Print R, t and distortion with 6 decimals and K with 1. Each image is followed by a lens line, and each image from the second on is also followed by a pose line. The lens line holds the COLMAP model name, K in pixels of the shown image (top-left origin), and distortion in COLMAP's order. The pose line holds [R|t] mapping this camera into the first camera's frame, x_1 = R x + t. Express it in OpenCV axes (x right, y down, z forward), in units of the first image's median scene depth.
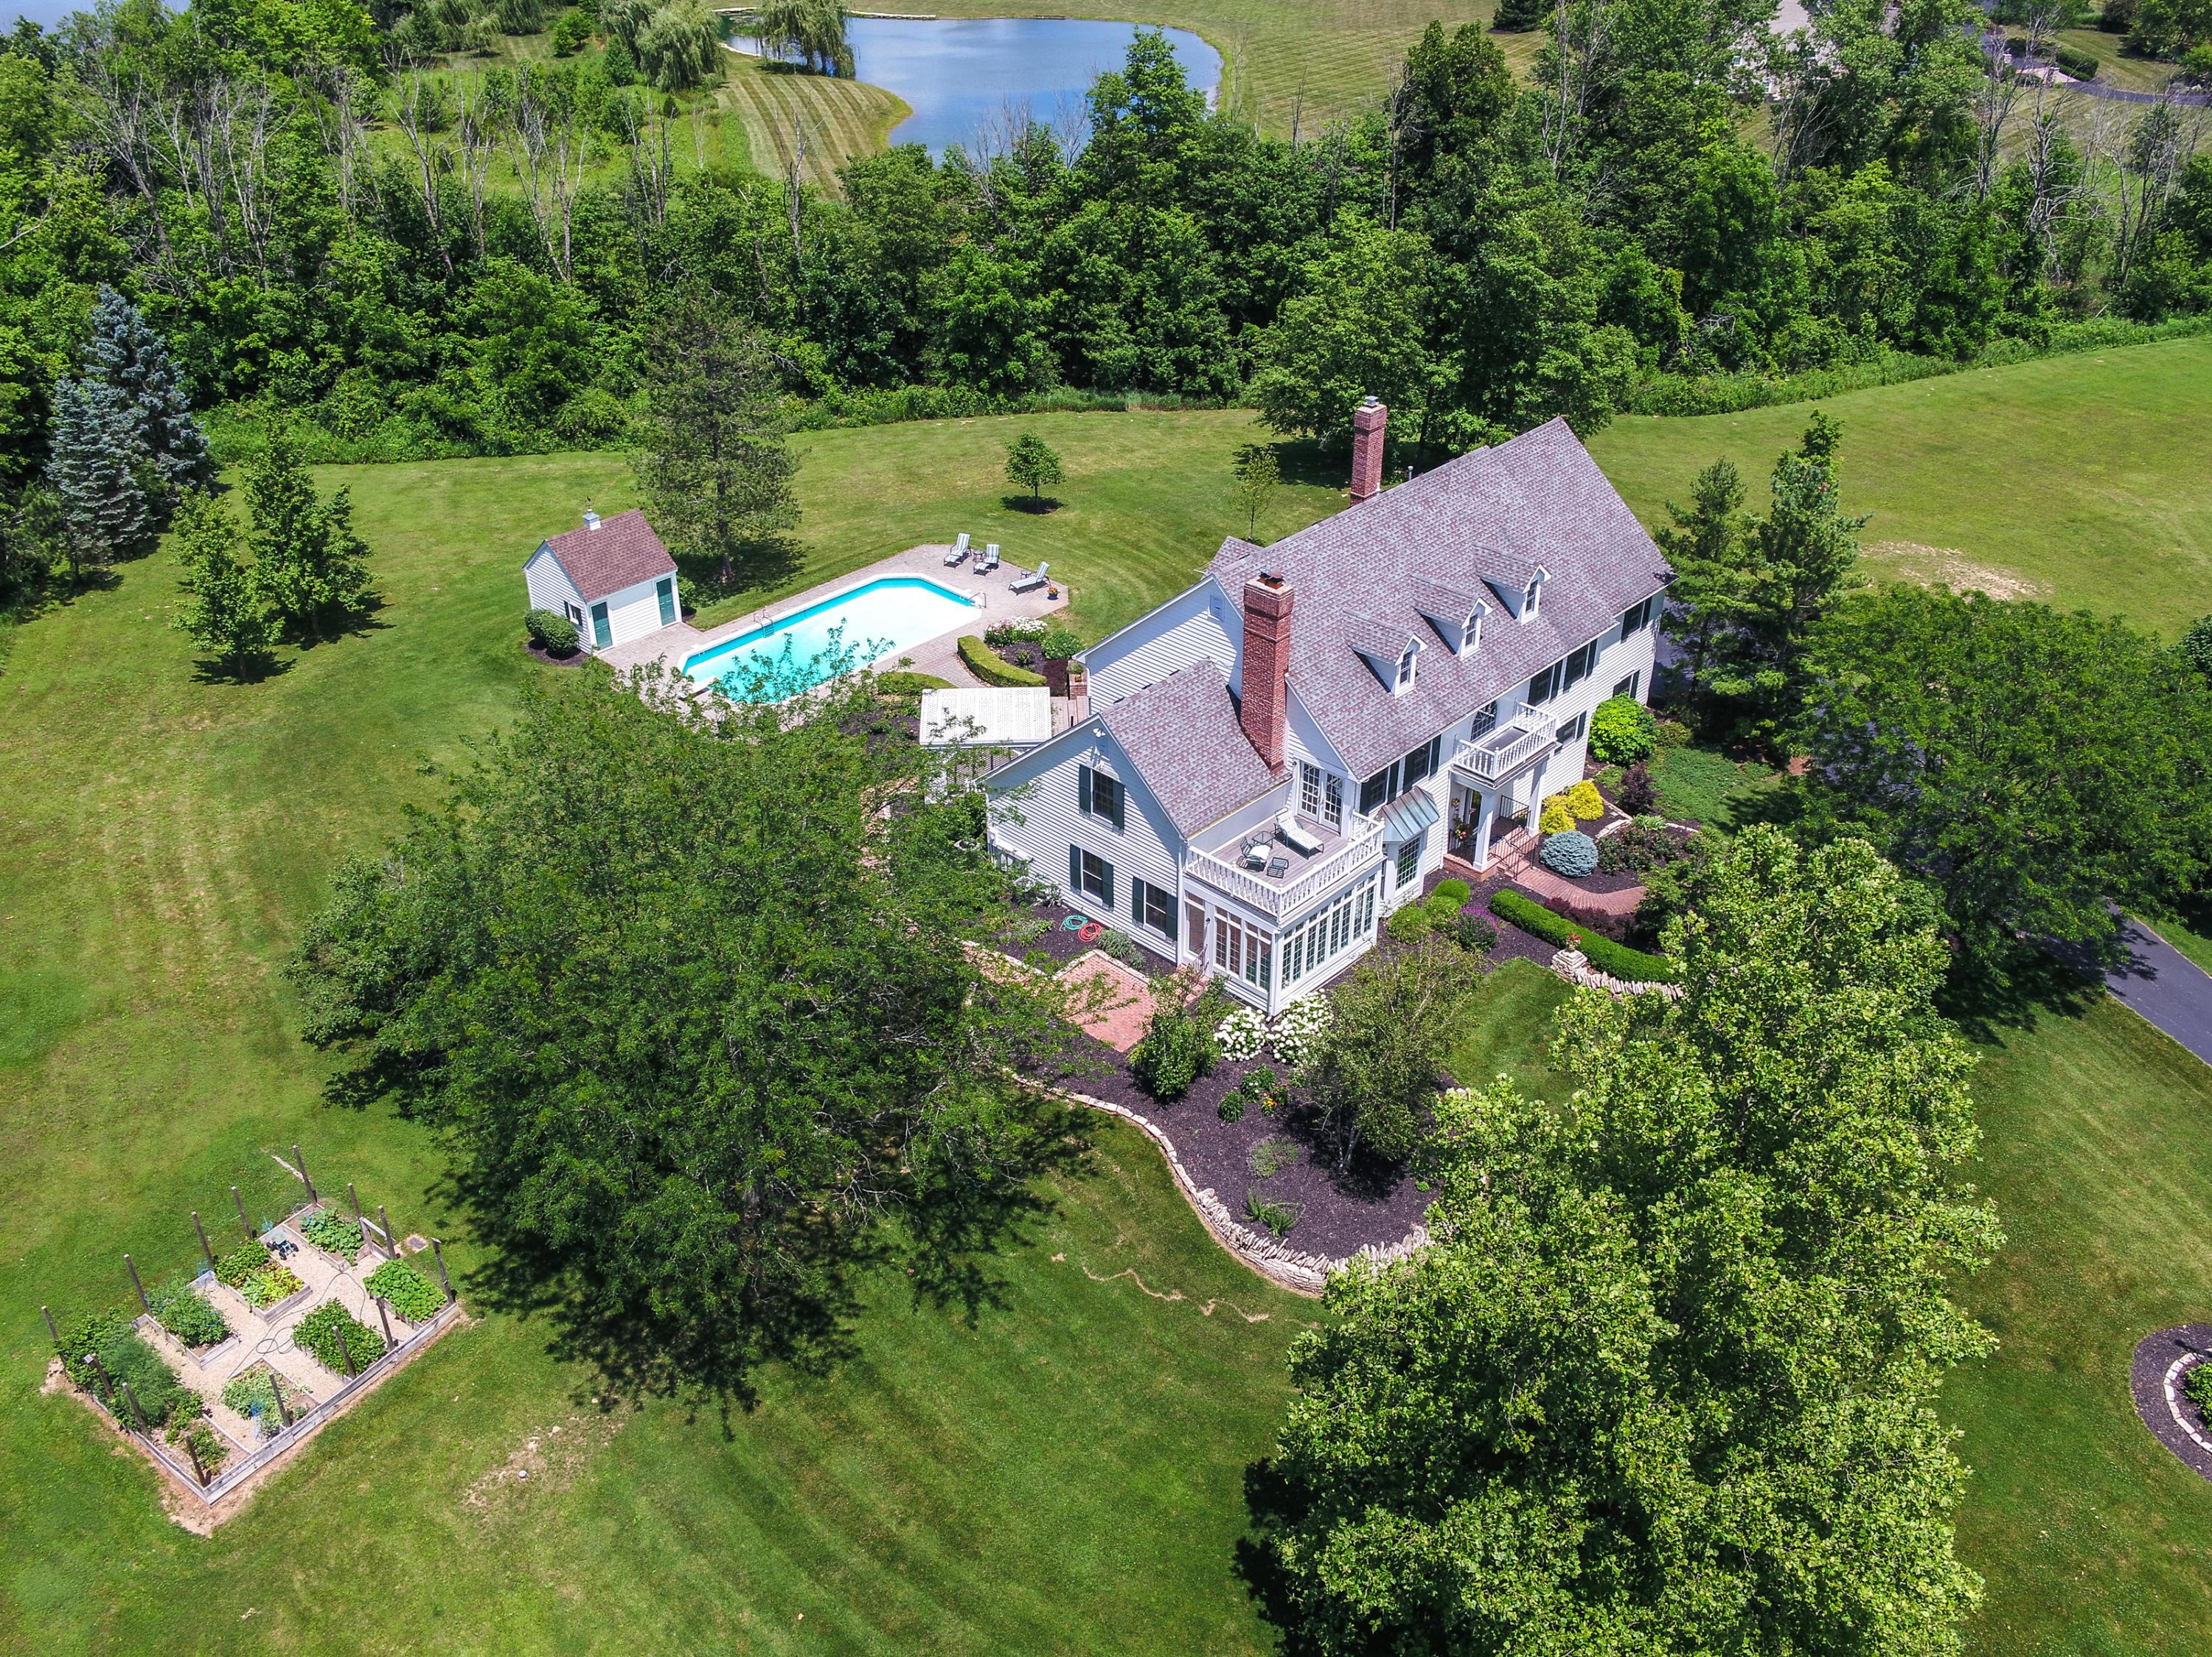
lens RADIAL K [[1919.4, 0, 1106.0], [0, 1919.4, 828.5], [0, 0, 1]] dist [-0.021283, 0.016910]
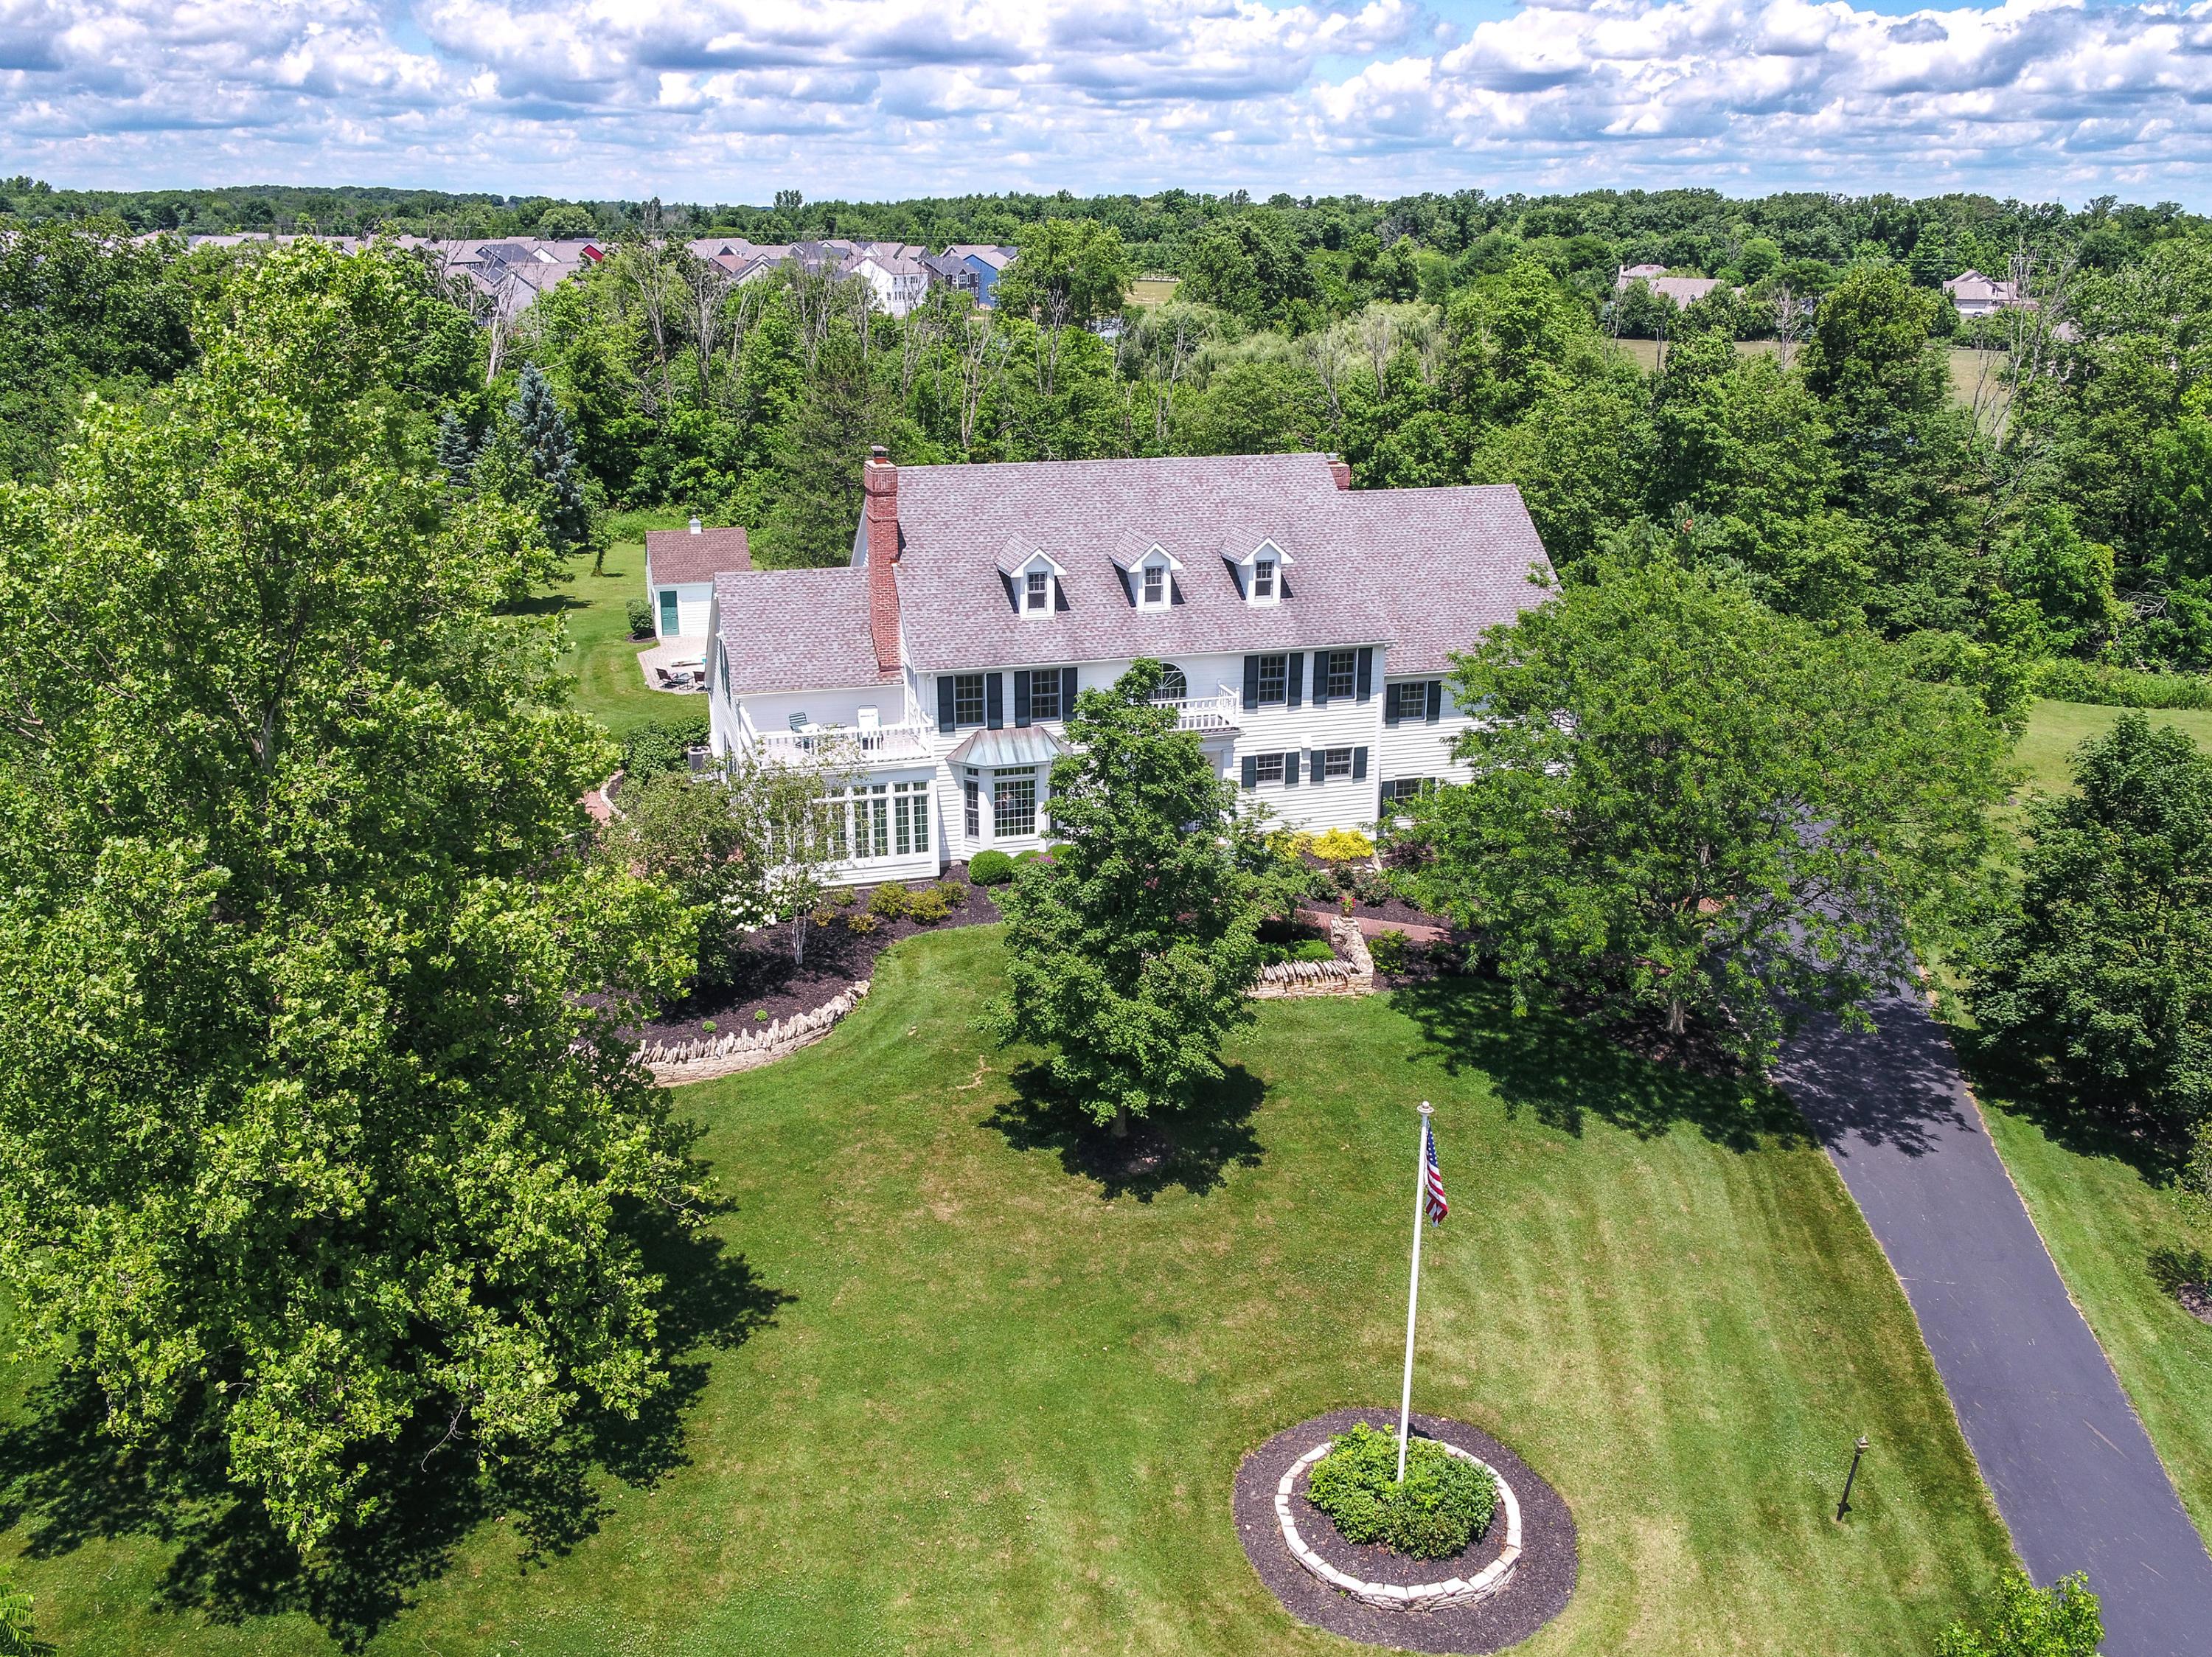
lens RADIAL K [[1919.4, 0, 1106.0], [0, 1919.4, 828.5], [0, 0, 1]] dist [-0.021283, 0.016910]
pose [[0.847675, 0.160650, -0.505608, 0.405041], [-0.292053, 0.936944, -0.191939, 0.112841], [0.442891, 0.310366, 0.841142, 0.183769]]
